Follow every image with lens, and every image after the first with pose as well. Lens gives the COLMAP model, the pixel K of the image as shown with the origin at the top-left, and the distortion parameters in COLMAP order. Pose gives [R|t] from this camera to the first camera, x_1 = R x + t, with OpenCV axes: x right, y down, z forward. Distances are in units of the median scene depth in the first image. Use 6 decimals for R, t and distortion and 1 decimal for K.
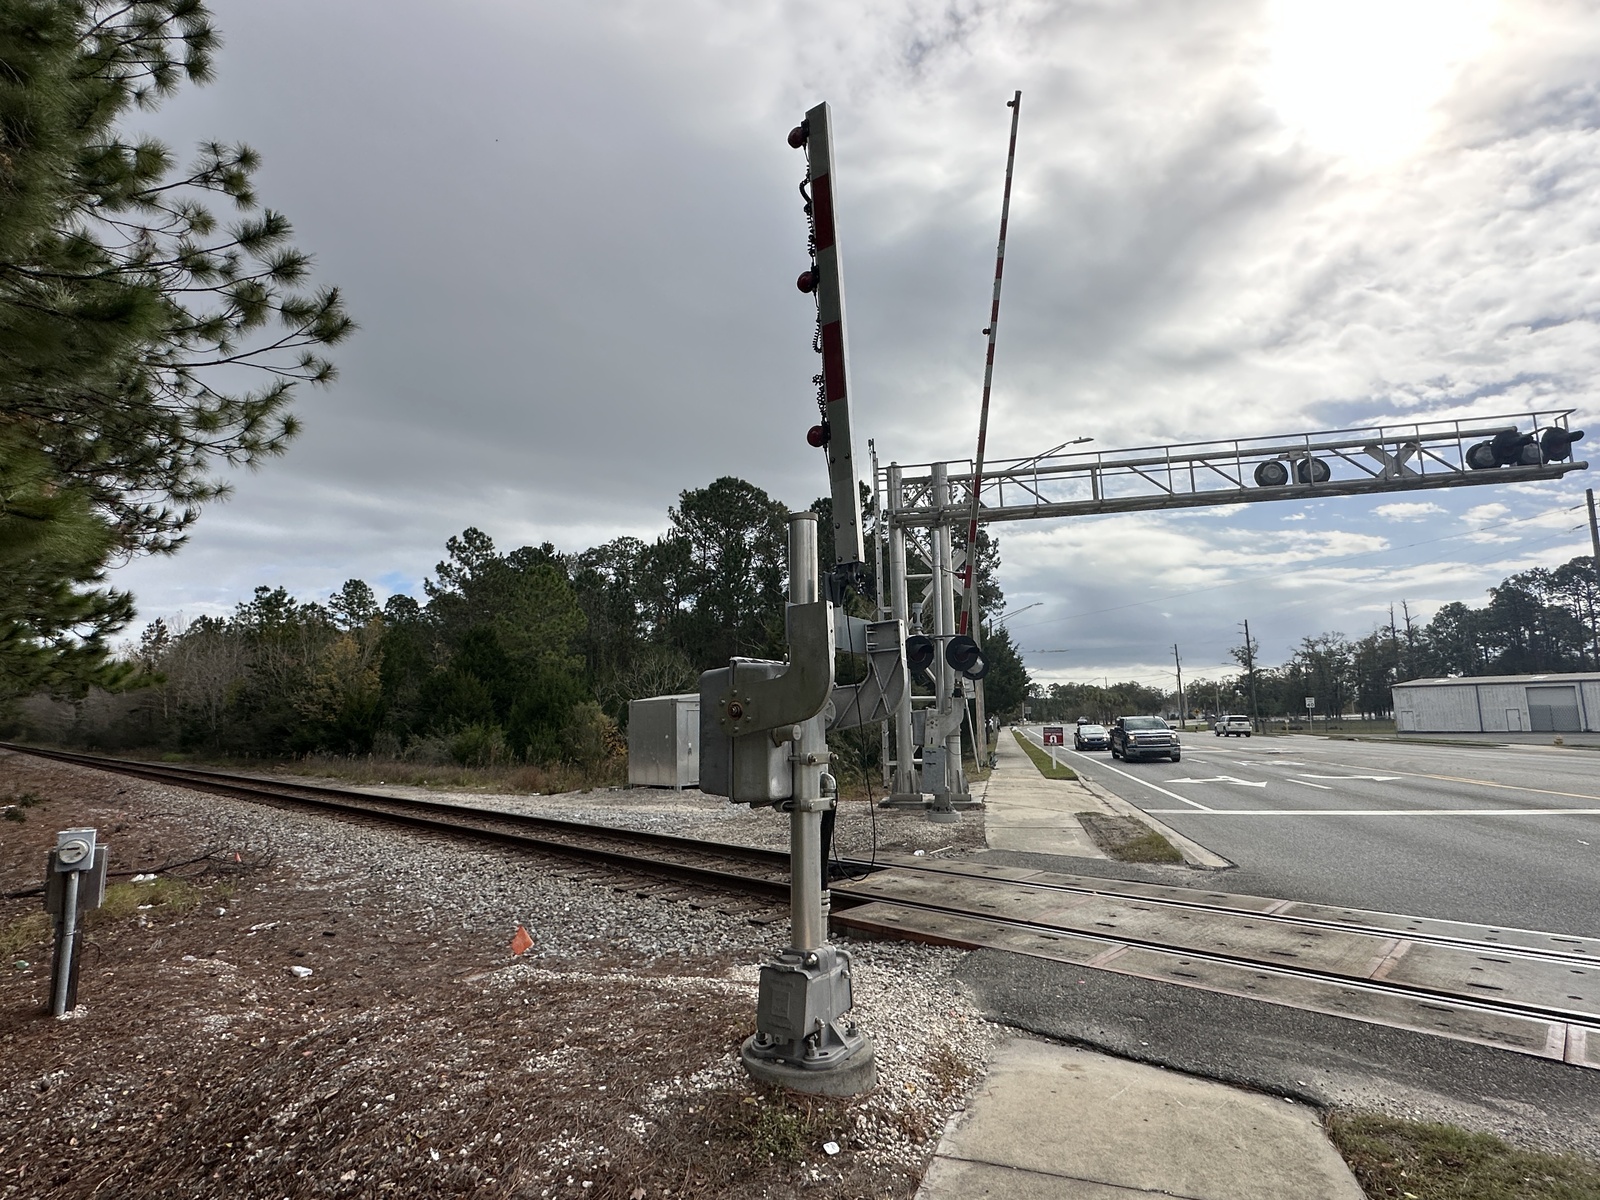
lens RADIAL K [[797.7, 0, 800.0], [0, 797.7, 600.0], [0, 0, 1]] dist [-0.001301, -0.000386]
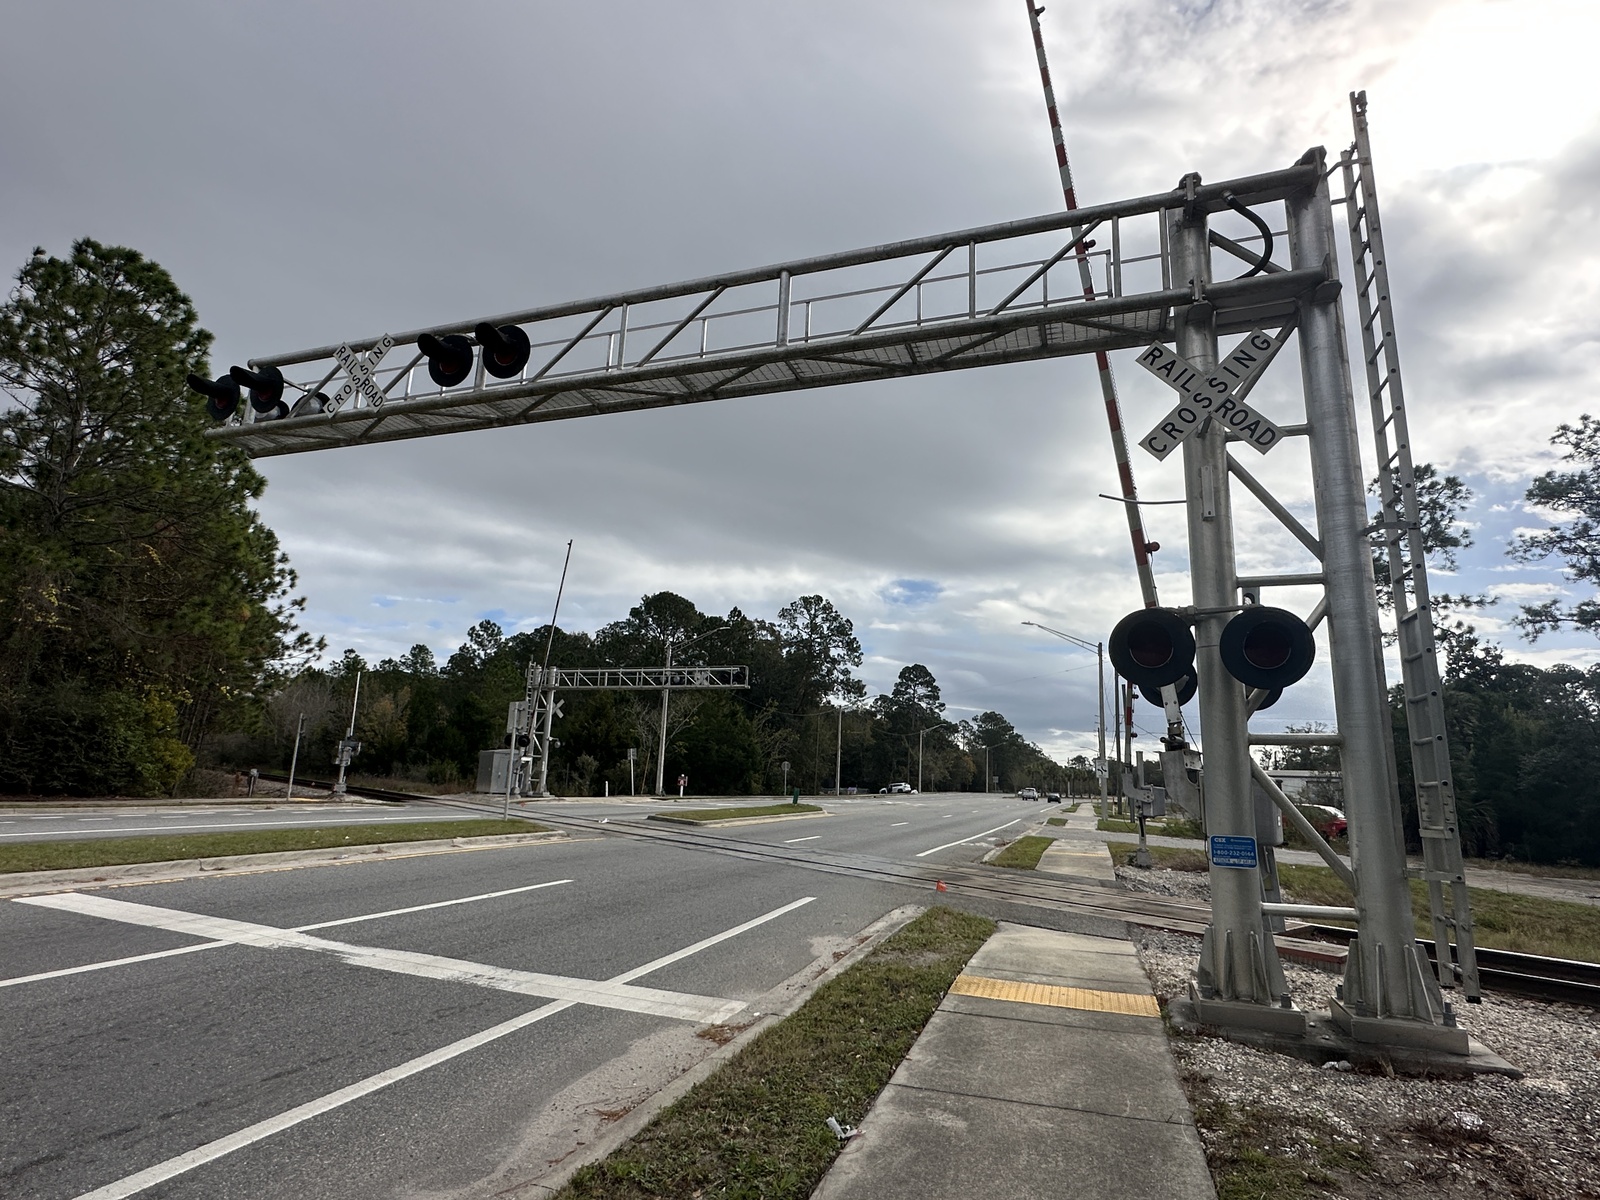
lens RADIAL K [[825.4, 0, 800.0], [0, 825.4, 600.0], [0, 0, 1]] dist [0.000649, 0.000120]
pose [[0.992848, 0.031571, -0.115132, 0.298876], [-0.039226, 0.997124, -0.064839, -0.053554], [0.112754, 0.068891, 0.991232, -0.374073]]
